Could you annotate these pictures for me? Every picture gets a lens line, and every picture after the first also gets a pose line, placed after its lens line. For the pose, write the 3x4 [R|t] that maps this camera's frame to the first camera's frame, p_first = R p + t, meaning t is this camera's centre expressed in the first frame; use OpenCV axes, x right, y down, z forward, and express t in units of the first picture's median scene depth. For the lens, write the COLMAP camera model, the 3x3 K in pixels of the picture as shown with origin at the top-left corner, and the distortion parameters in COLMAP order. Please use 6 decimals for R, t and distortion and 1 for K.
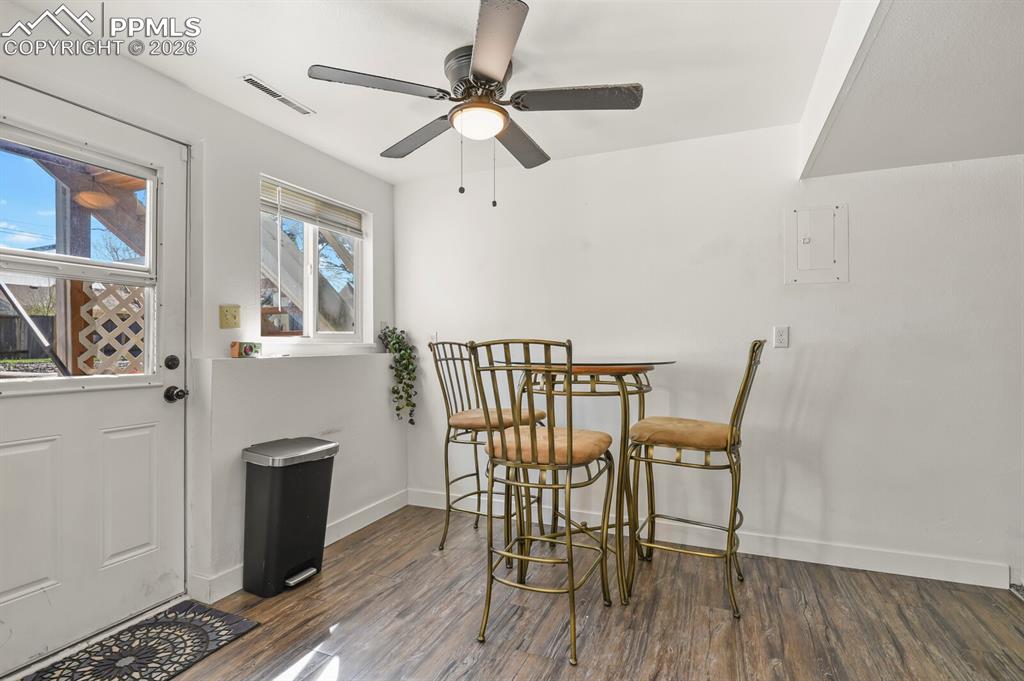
lens RADIAL K [[501.8, 0, 511.9], [0, 501.8, 339.3], [0, 0, 1]] dist [-0.001345, -0.007408]
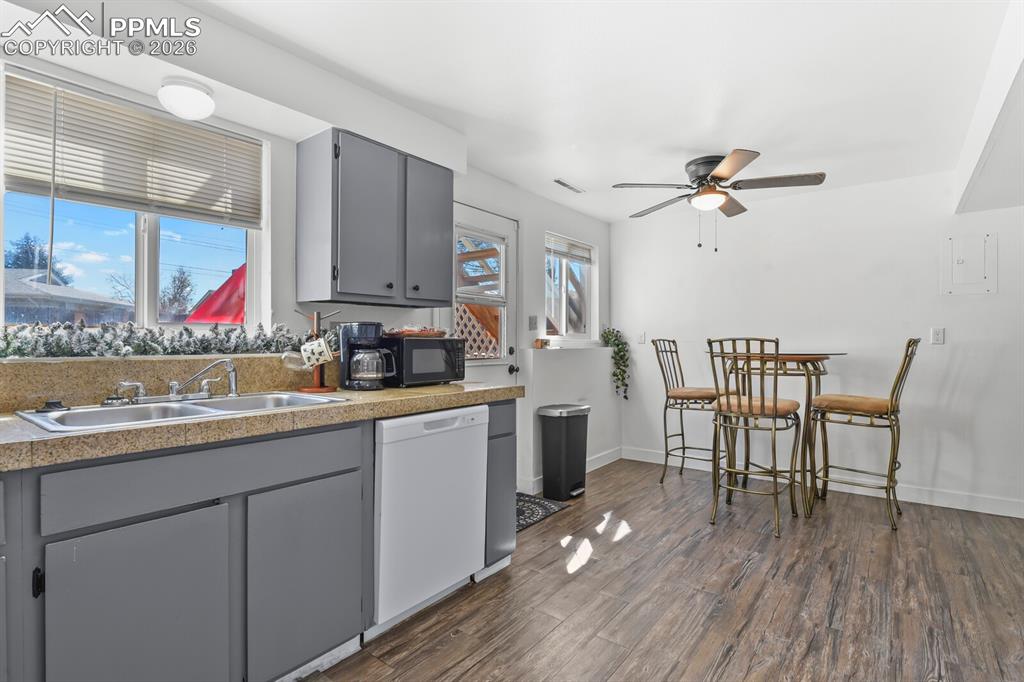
lens RADIAL K [[501.8, 0, 511.9], [0, 501.8, 339.8], [0, 0, 1]] dist [-0.001345, -0.007408]
pose [[0.967937, 0.002892, -0.251176, -0.225694], [-0.001200, 0.999976, 0.006886, -0.002723], [0.251189, -0.006364, 0.967917, -0.581904]]
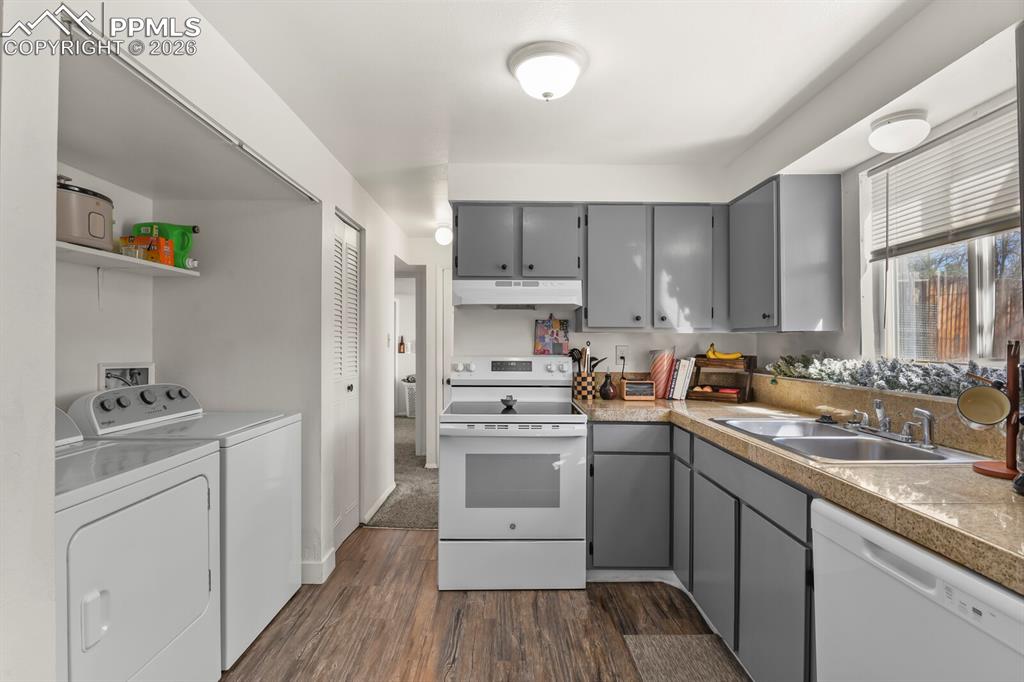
lens RADIAL K [[501.8, 0, 511.9], [0, 501.8, 339.8], [0, 0, 1]] dist [-0.001345, -0.007408]
pose [[-0.915541, -0.001597, -0.402220, -0.066308], [0.002830, 0.999942, -0.010413, -0.047450], [0.402214, -0.010671, -0.915484, 0.478622]]
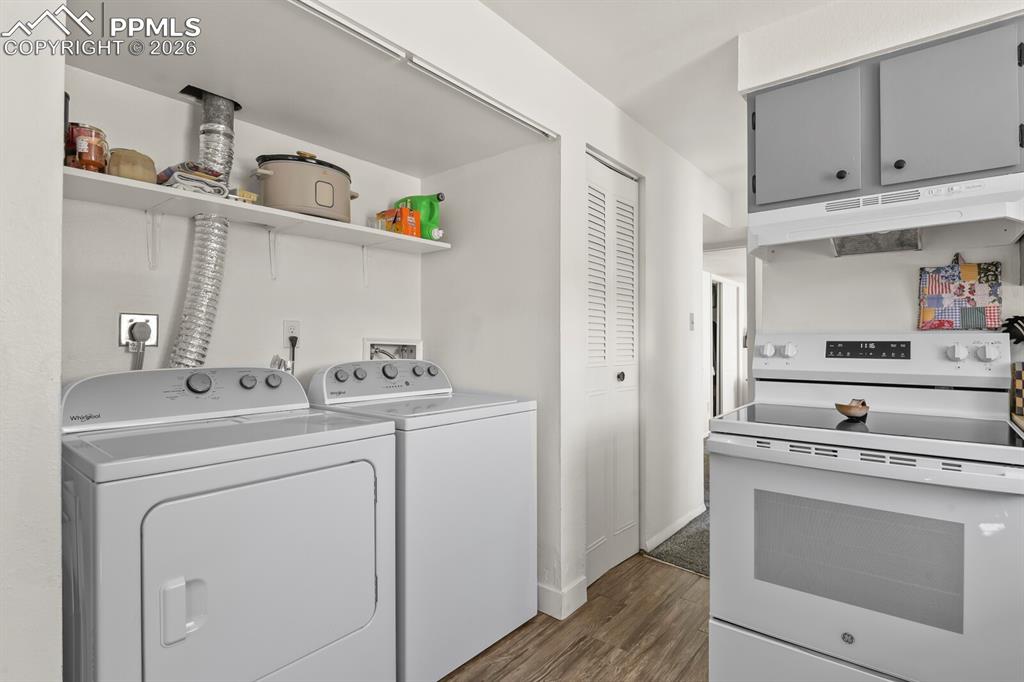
lens RADIAL K [[501.8, 0, 511.9], [0, 501.8, 339.8], [0, 0, 1]] dist [-0.001345, -0.007408]
pose [[-0.958283, 0.004289, 0.285790, -0.288912], [0.000170, 0.999896, -0.014436, 0.002420], [-0.285822, -0.013785, -0.958183, 0.167989]]
